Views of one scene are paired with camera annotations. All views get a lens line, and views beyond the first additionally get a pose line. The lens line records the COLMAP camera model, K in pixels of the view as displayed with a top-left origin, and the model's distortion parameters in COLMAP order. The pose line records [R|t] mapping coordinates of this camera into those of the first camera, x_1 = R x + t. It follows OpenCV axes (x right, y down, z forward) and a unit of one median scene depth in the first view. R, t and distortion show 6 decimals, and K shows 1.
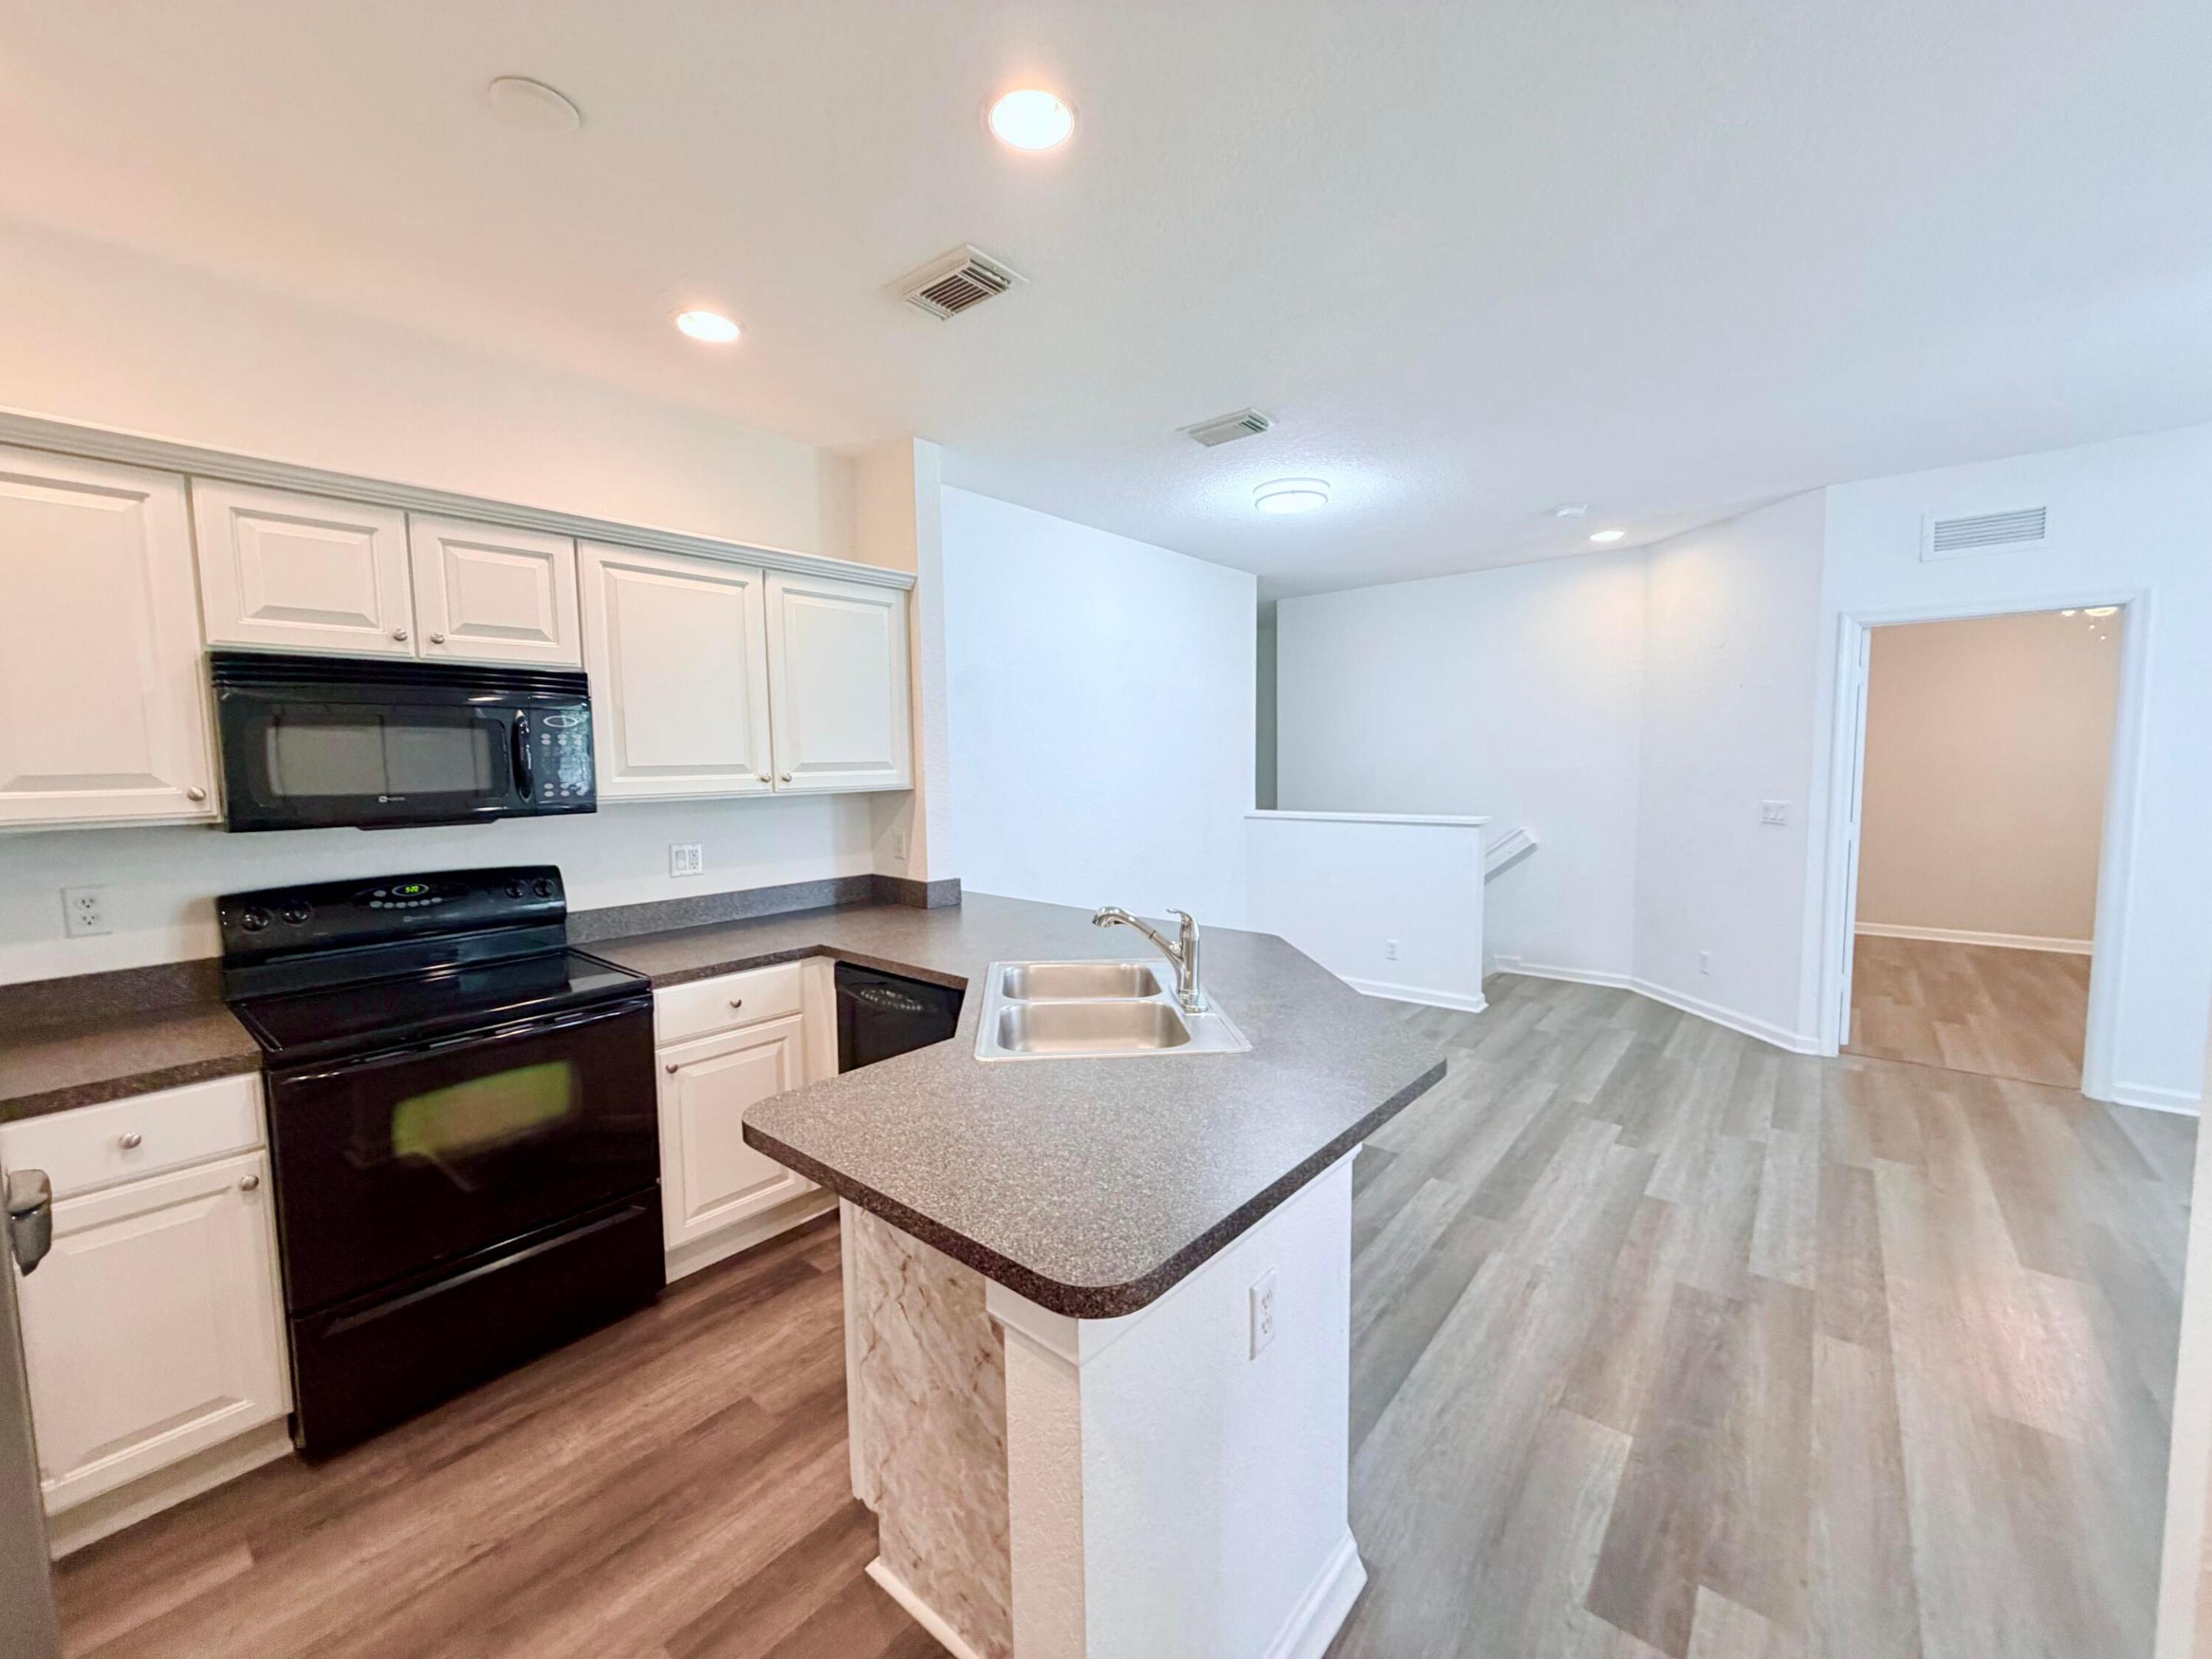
lens RADIAL K [[882.6, 0, 1099.9], [0, 882.6, 830.2], [0, 0, 1]] dist [0.001570, -0.000348]
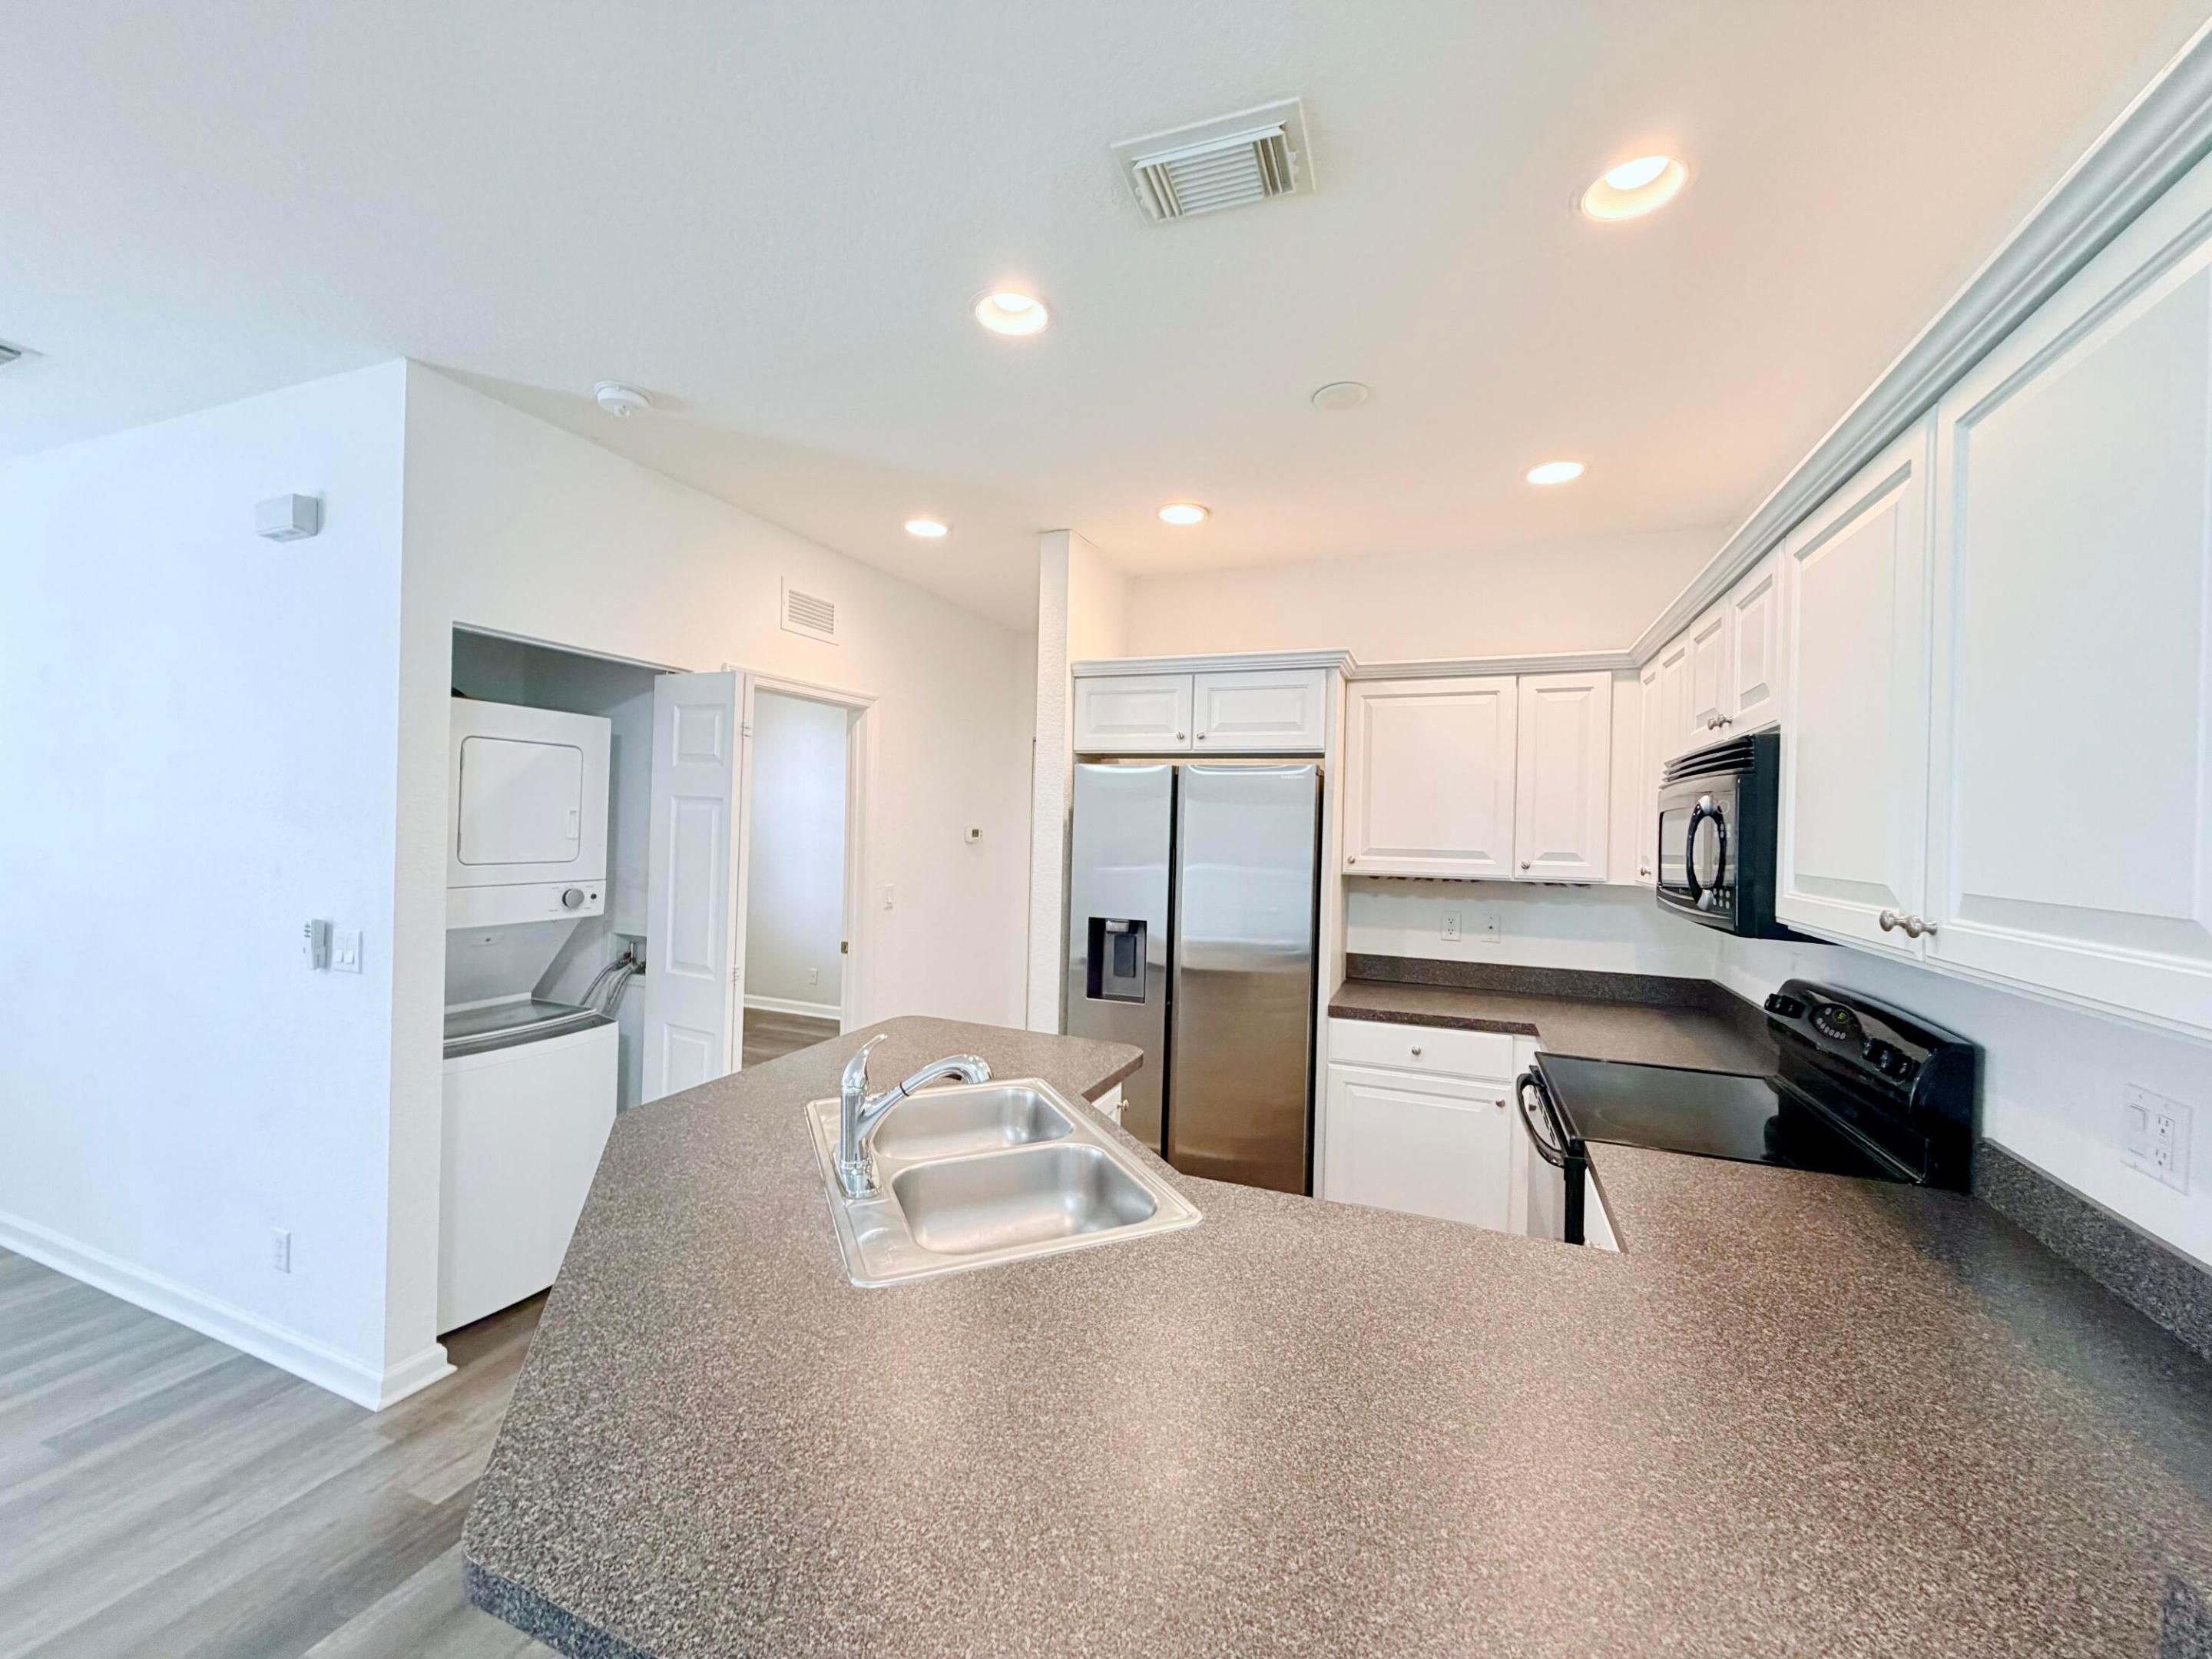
lens RADIAL K [[879.8, 0, 1099.3], [0, 879.8, 829.9], [0, 0, 1]] dist [0.000394, -0.000312]
pose [[-0.951274, -0.006648, -0.308276, 0.107005], [-0.035765, 0.995399, 0.088897, -0.133164], [0.306266, 0.095591, -0.947134, 1.371103]]
